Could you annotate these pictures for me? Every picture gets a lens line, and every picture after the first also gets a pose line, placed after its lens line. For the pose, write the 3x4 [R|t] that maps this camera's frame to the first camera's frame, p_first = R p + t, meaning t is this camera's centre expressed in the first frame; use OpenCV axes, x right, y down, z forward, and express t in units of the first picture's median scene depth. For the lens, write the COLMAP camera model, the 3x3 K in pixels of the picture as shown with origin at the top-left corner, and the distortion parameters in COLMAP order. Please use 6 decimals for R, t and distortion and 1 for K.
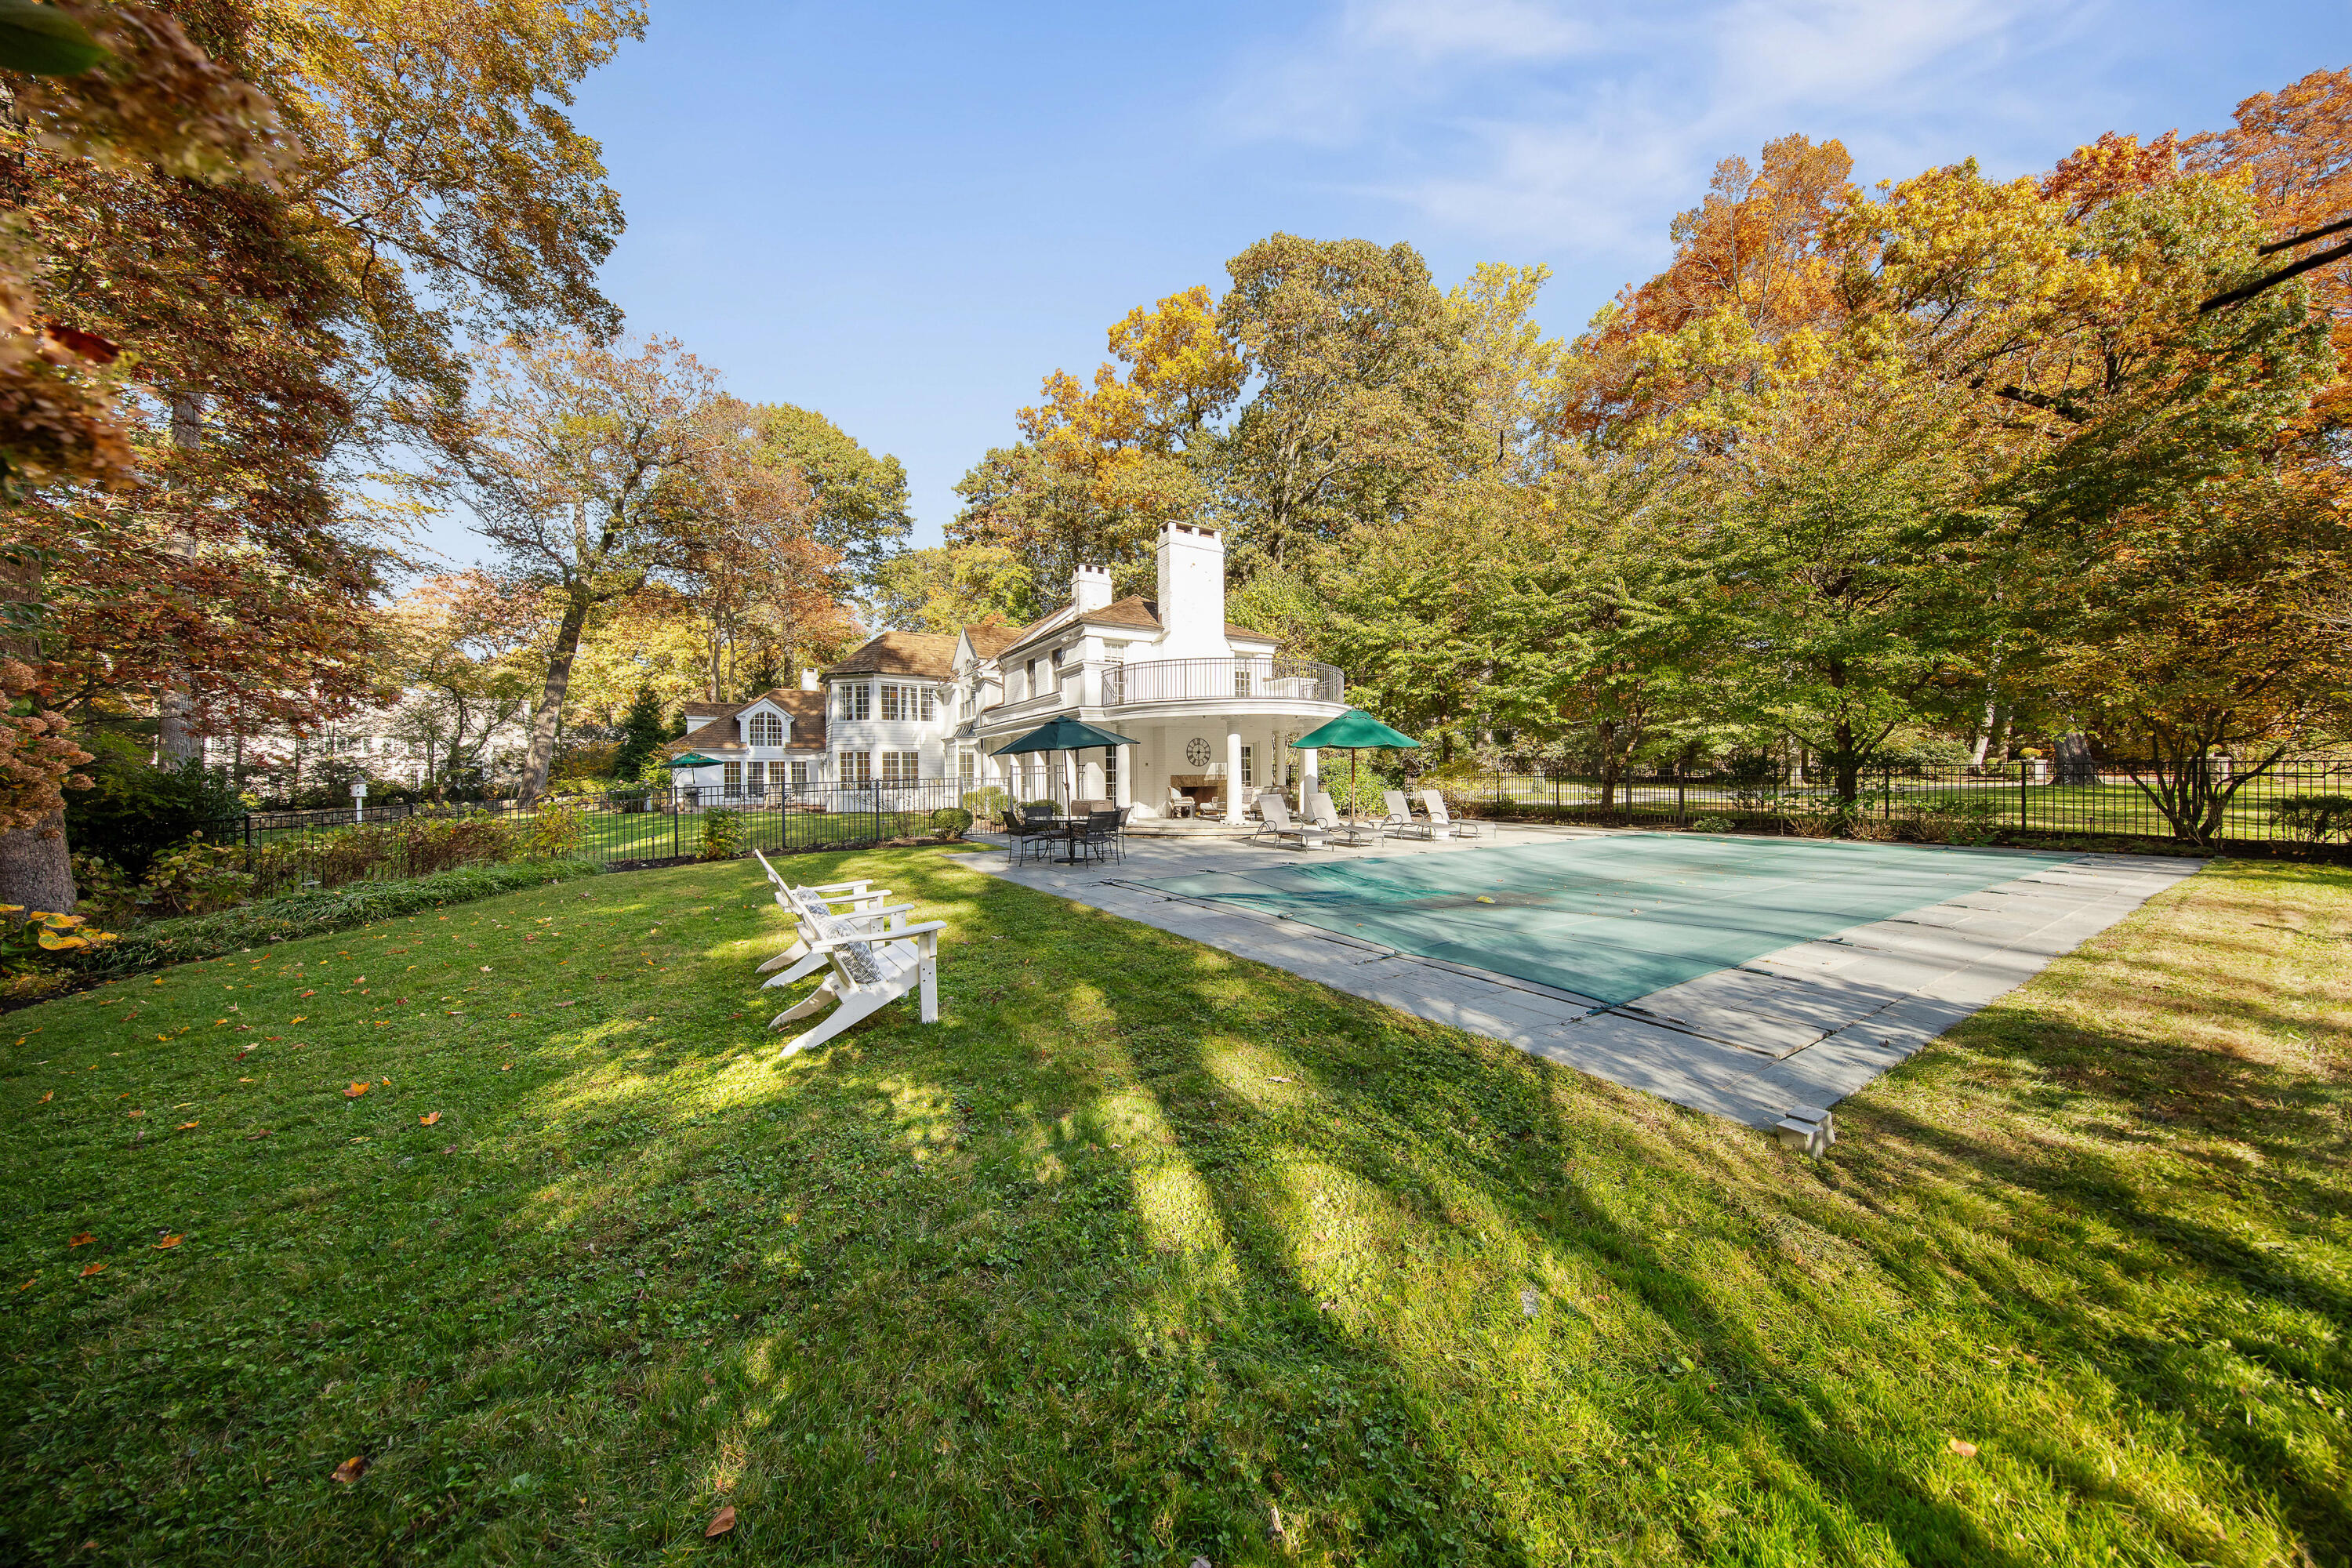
lens RADIAL K [[709.8, 0, 1183.1], [0, 709.8, 785.9], [0, 0, 1]] dist [-0.010124, -0.000204]
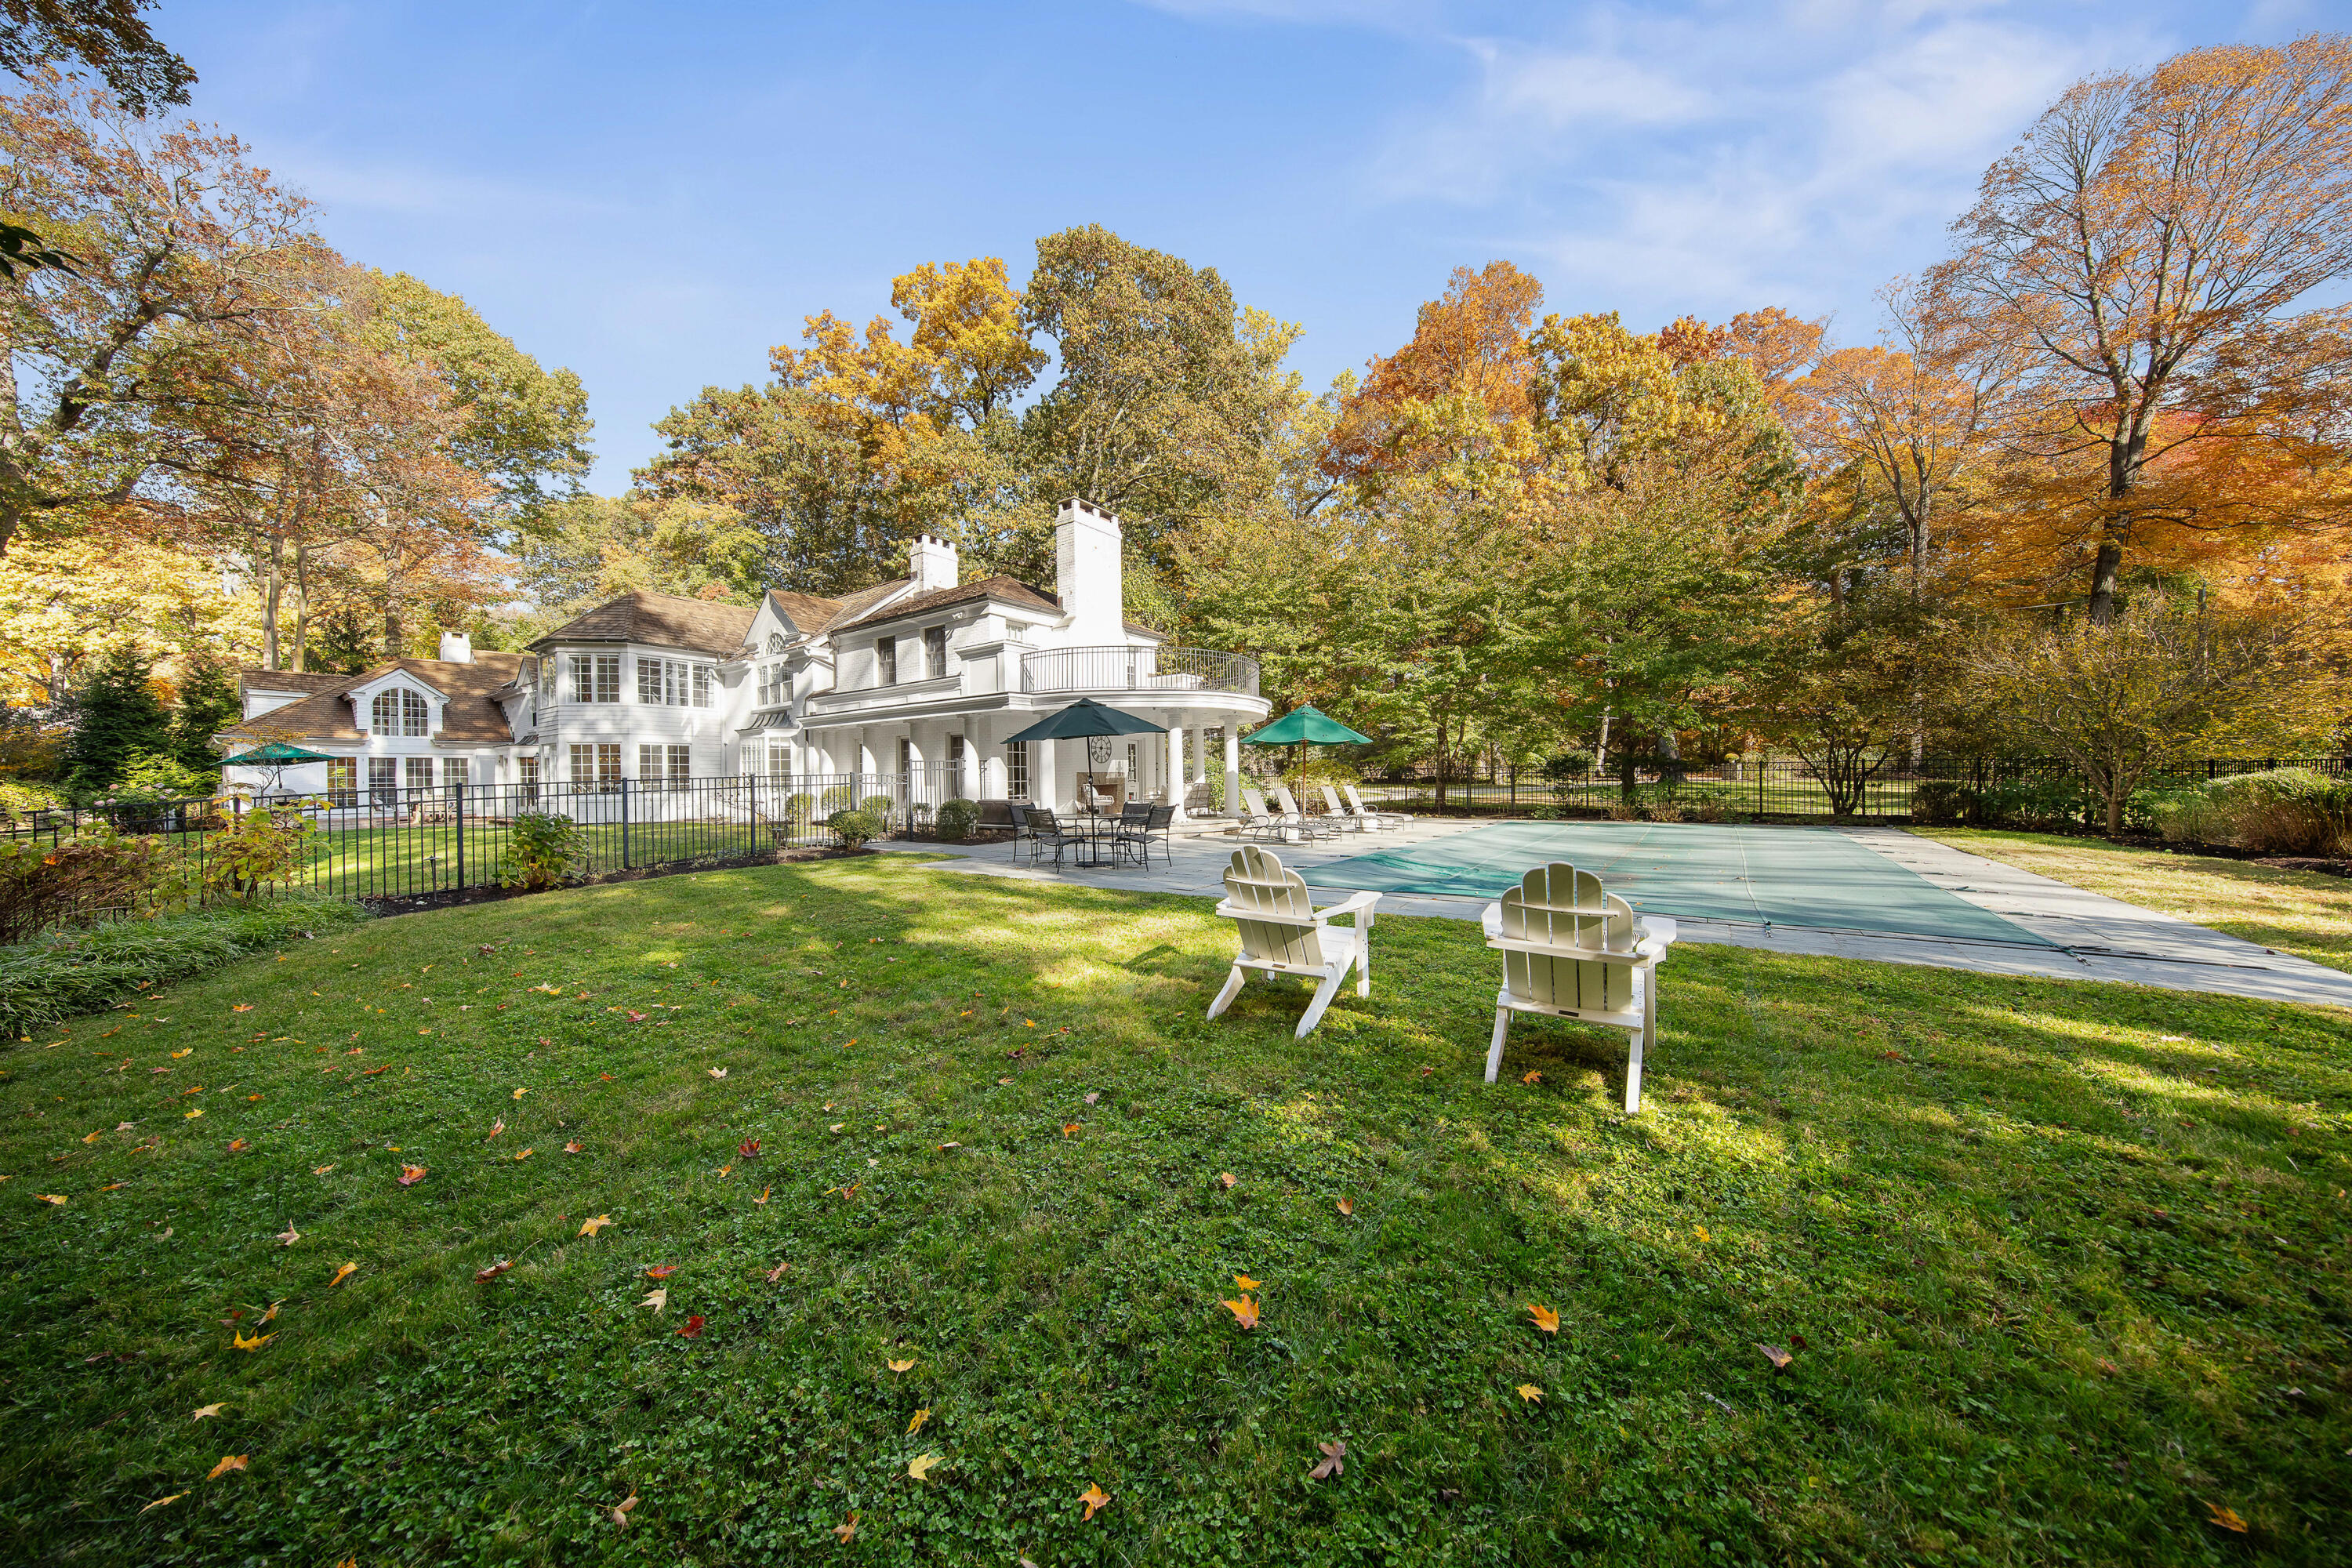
lens RADIAL K [[716.1, 0, 1179.9], [0, 716.1, 777.7], [0, 0, 1]] dist [-0.009731, -0.000115]
pose [[0.930334, -0.001560, 0.366710, -0.139578], [0.007831, 0.999847, -0.015616, 0.004695], [-0.366630, 0.017400, 0.930204, 0.050986]]
